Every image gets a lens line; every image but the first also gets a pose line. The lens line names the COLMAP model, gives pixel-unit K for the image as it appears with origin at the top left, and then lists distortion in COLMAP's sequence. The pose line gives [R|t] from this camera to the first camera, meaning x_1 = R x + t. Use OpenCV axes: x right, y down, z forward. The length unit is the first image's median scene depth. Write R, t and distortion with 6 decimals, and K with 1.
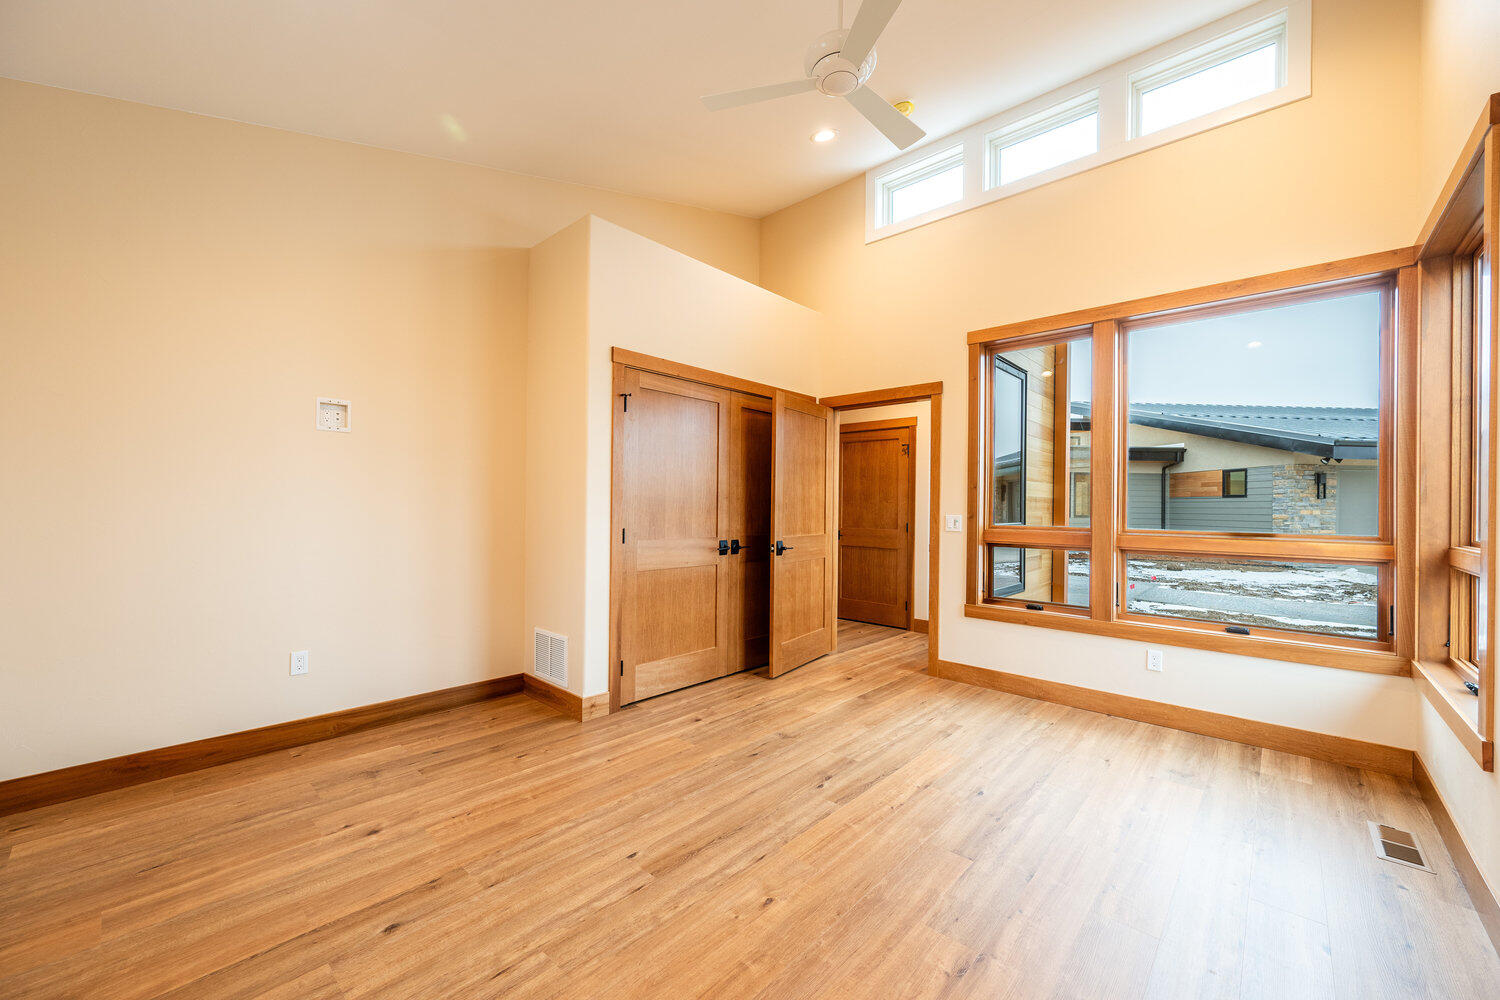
lens RADIAL K [[582.6, 0, 749.1], [0, 582.6, 504.6], [0, 0, 1]] dist [-0.003129, 0.000452]
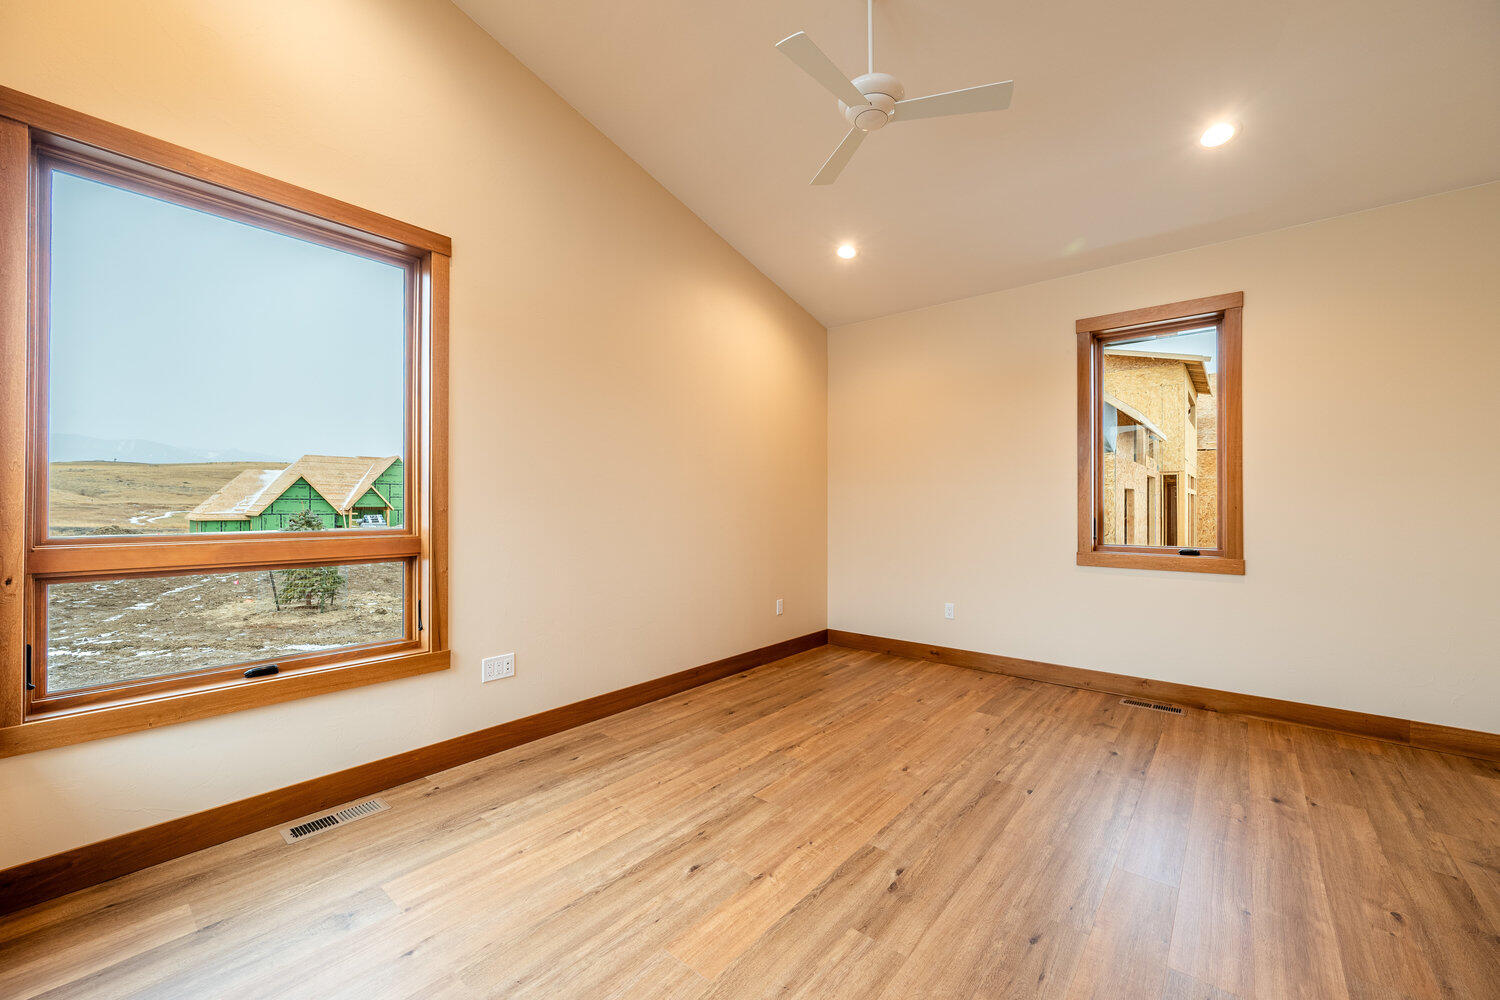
lens RADIAL K [[582.6, 0, 750.4], [0, 582.6, 503.1], [0, 0, 1]] dist [-0.003129, 0.000452]
pose [[-0.999050, -0.012699, -0.041697, 0.405165], [-0.012254, 0.999865, -0.010903, 0.014739], [0.041830, -0.010381, -0.999071, 2.005319]]
